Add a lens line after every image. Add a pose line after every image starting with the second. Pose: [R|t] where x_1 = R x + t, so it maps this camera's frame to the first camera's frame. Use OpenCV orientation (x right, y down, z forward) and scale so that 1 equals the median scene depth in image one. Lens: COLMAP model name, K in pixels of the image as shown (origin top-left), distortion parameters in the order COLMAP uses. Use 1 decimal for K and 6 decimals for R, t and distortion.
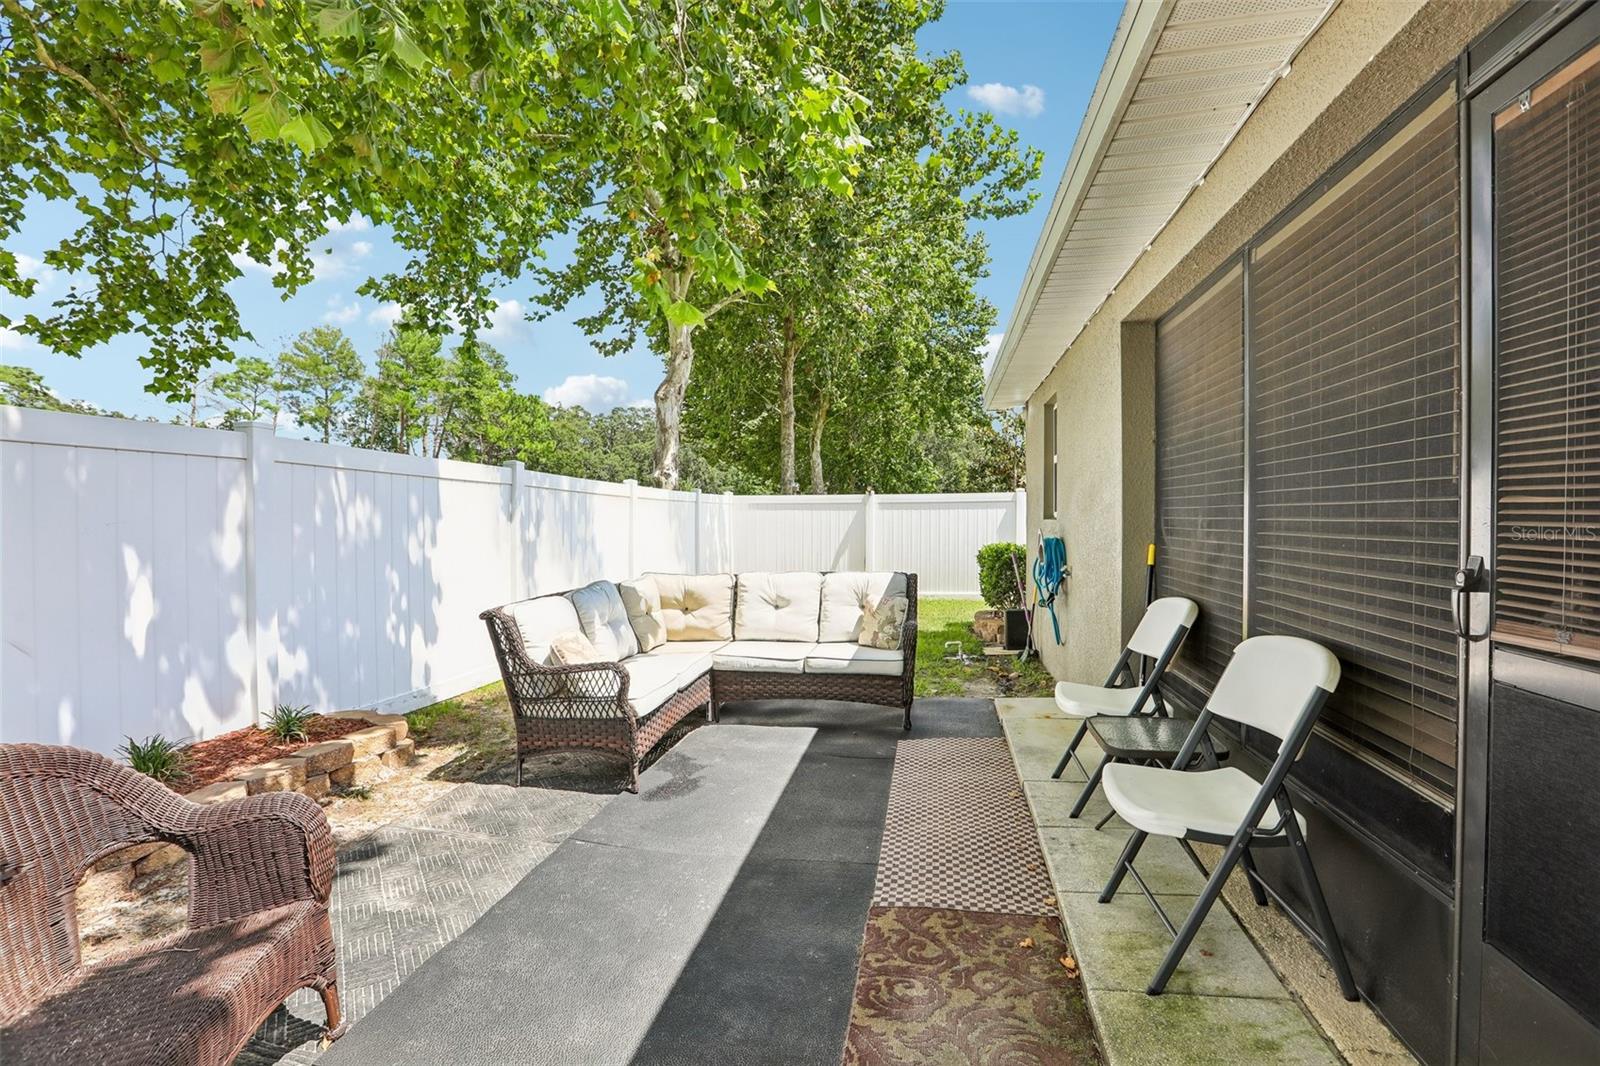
lens RADIAL K [[723.3, 0, 793.2], [0, 723.3, 520.4], [0, 0, 1]] dist [-0.000353, 0.000206]
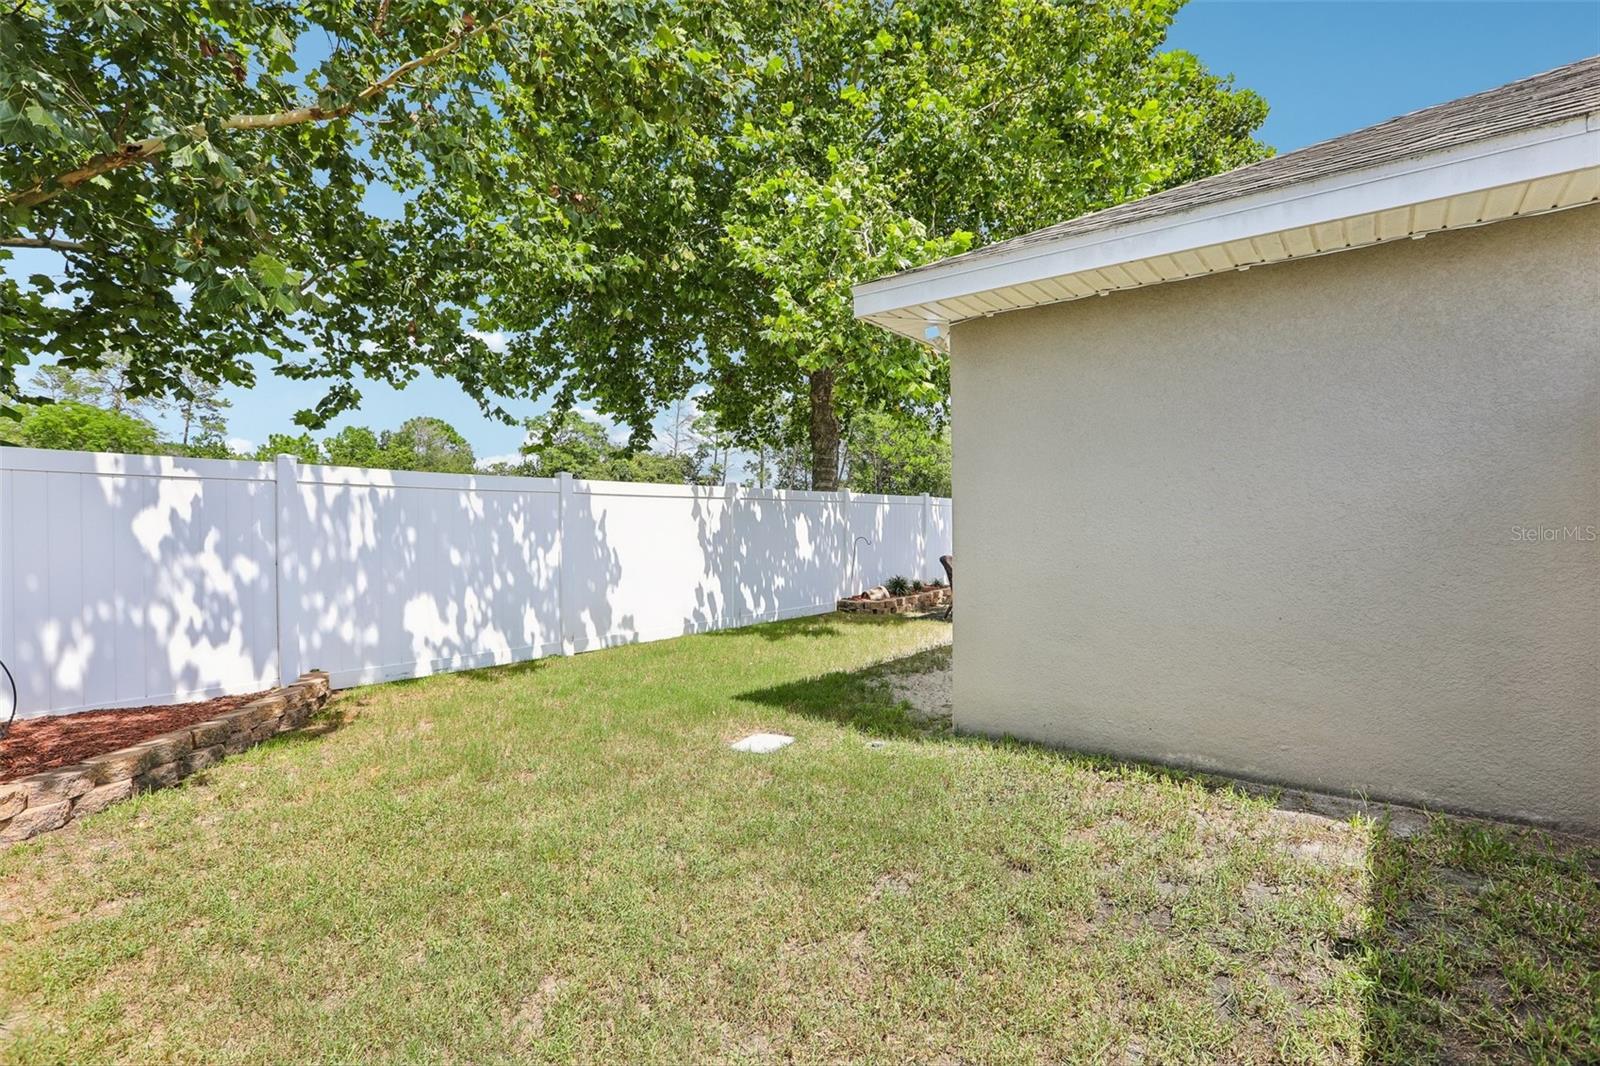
lens RADIAL K [[723.3, 0, 793.2], [0, 723.3, 520.4], [0, 0, 1]] dist [-0.000353, 0.000206]
pose [[0.879362, -0.001729, -0.476150, 0.114258], [-0.001370, 0.999980, -0.006163, 0.005313], [0.476151, 0.006072, 0.879343, -0.772874]]
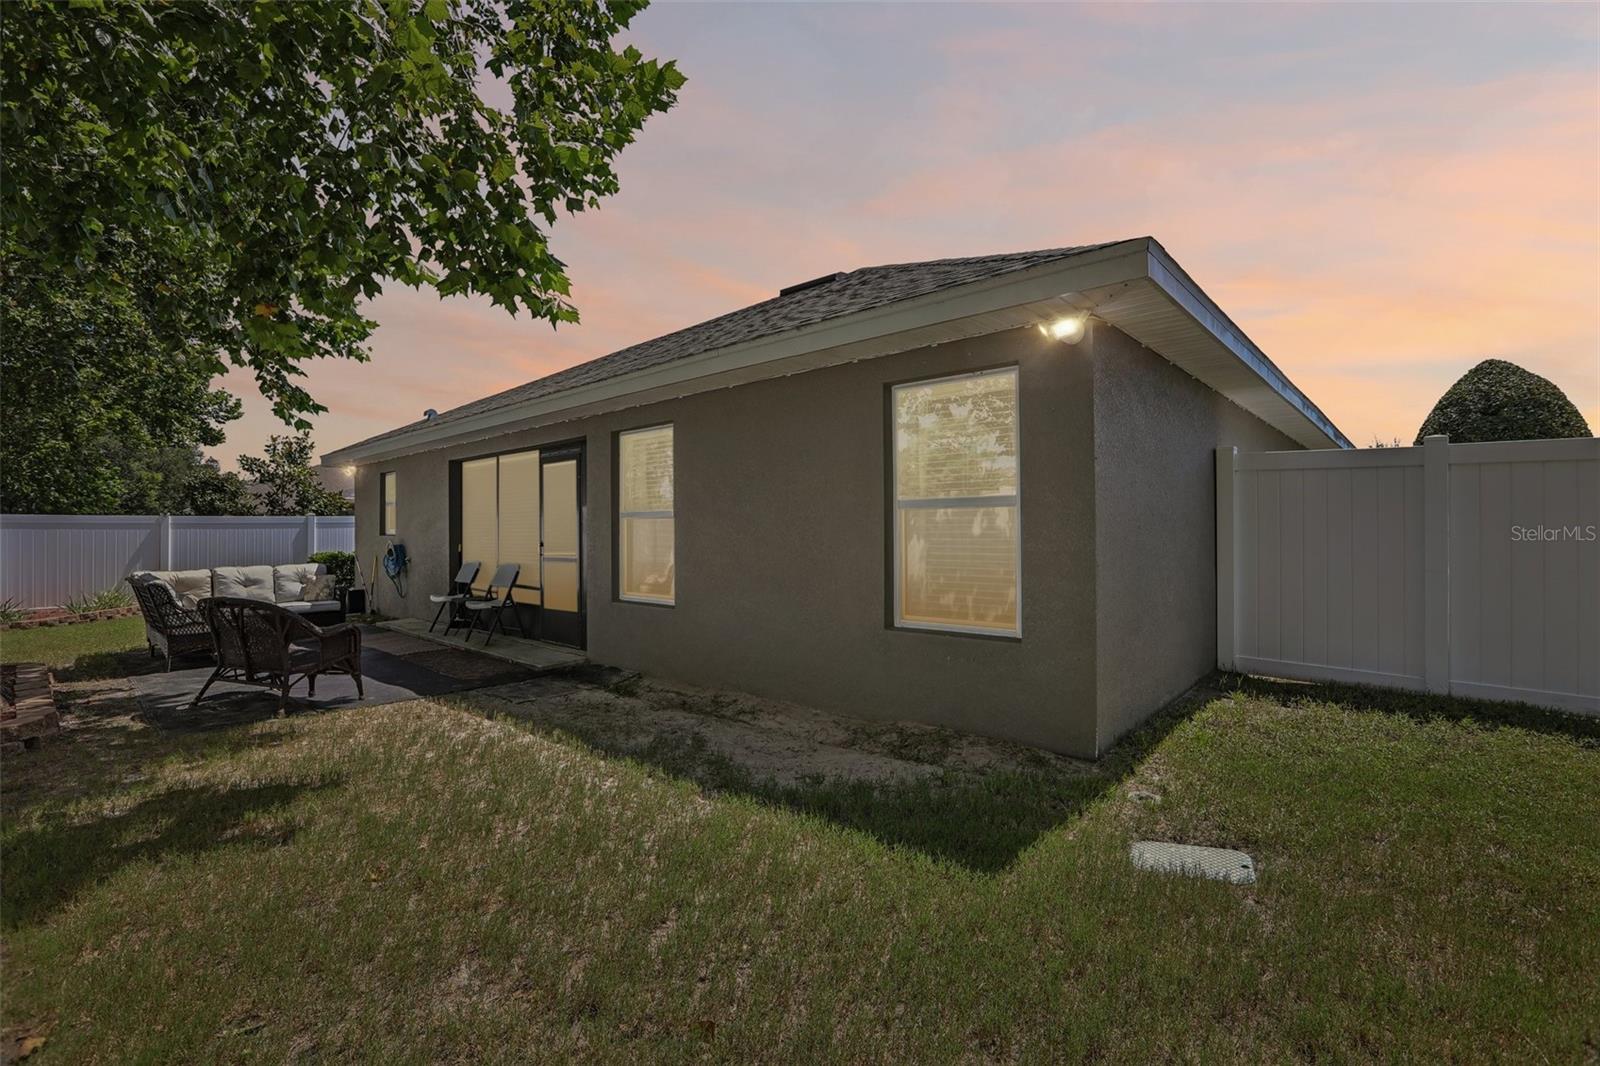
lens RADIAL K [[731.5, 0, 801.6], [0, 731.5, 525.9], [0, 0, 1]] dist [-0.060222, 0.026122]
pose [[0.515648, 0.005675, 0.856782, -0.364931], [0.010690, 0.999858, -0.013057, 0.004728], [-0.856734, 0.015892, 0.515513, -0.460370]]
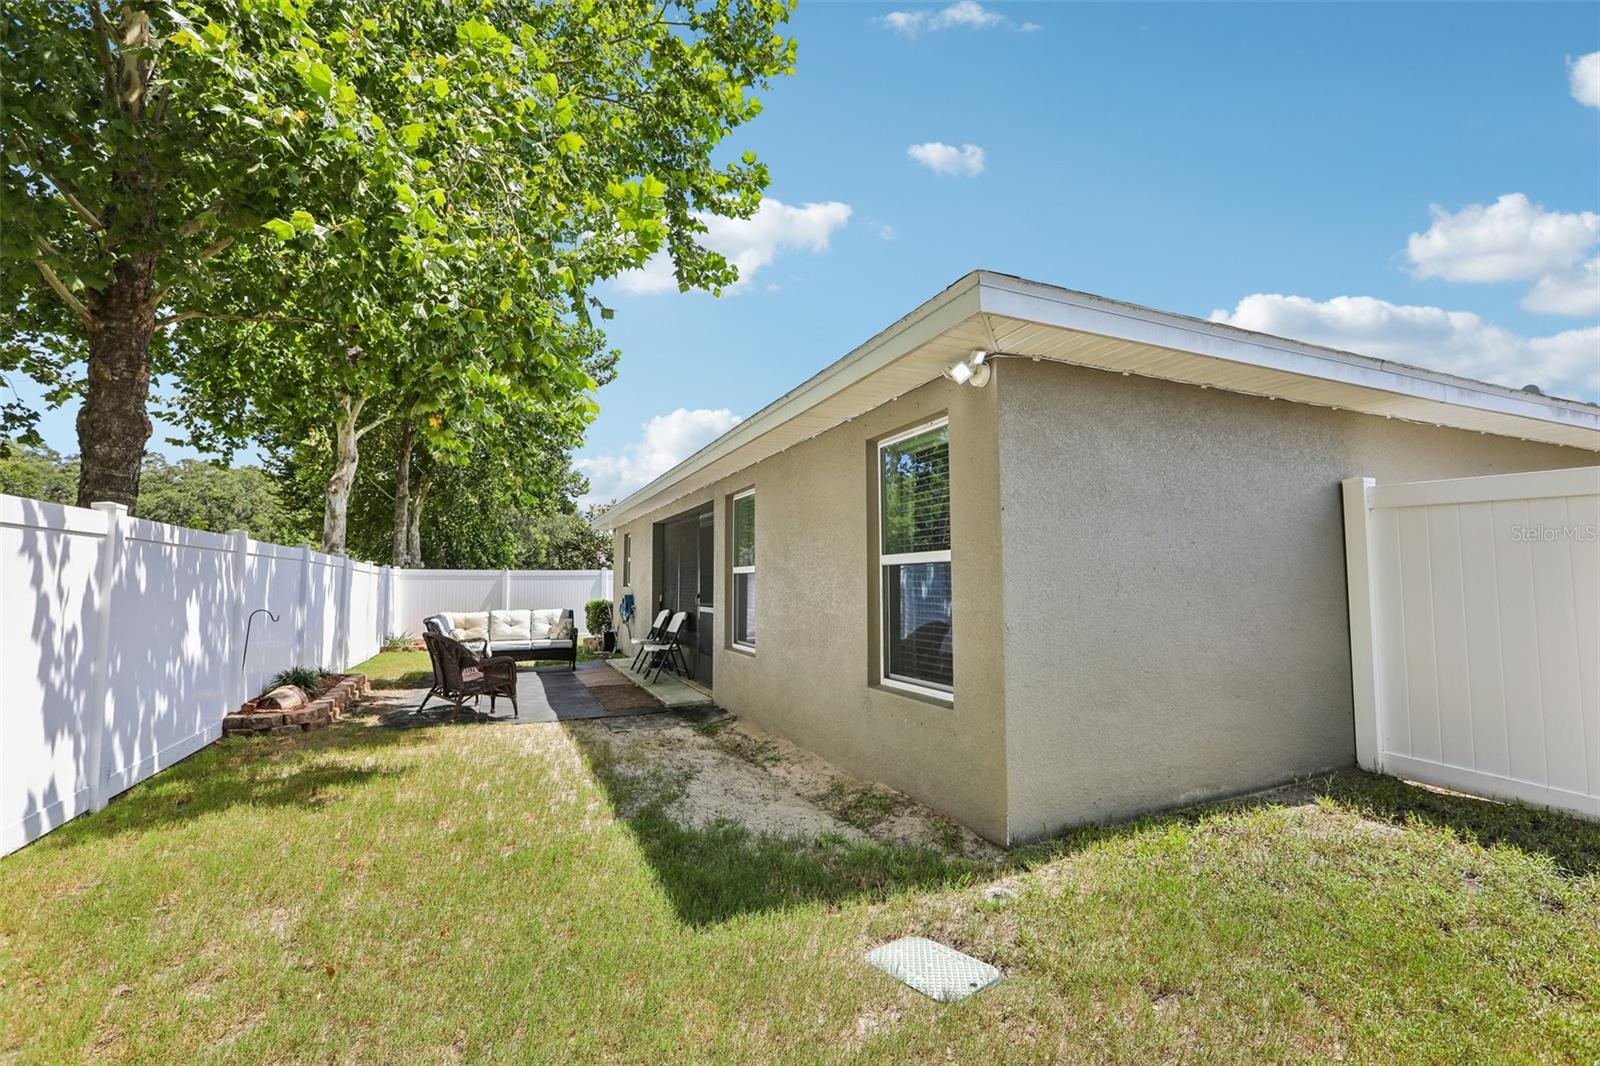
lens RADIAL K [[732.9, 0, 800.0], [0, 732.9, 533.0], [0, 0, 1]] dist [-0.029911, 0.000285]
pose [[0.830293, 0.040942, 0.555822, -0.242218], [0.002408, 0.997025, -0.077038, 0.004538], [-0.557323, 0.065302, 0.827724, -0.616952]]
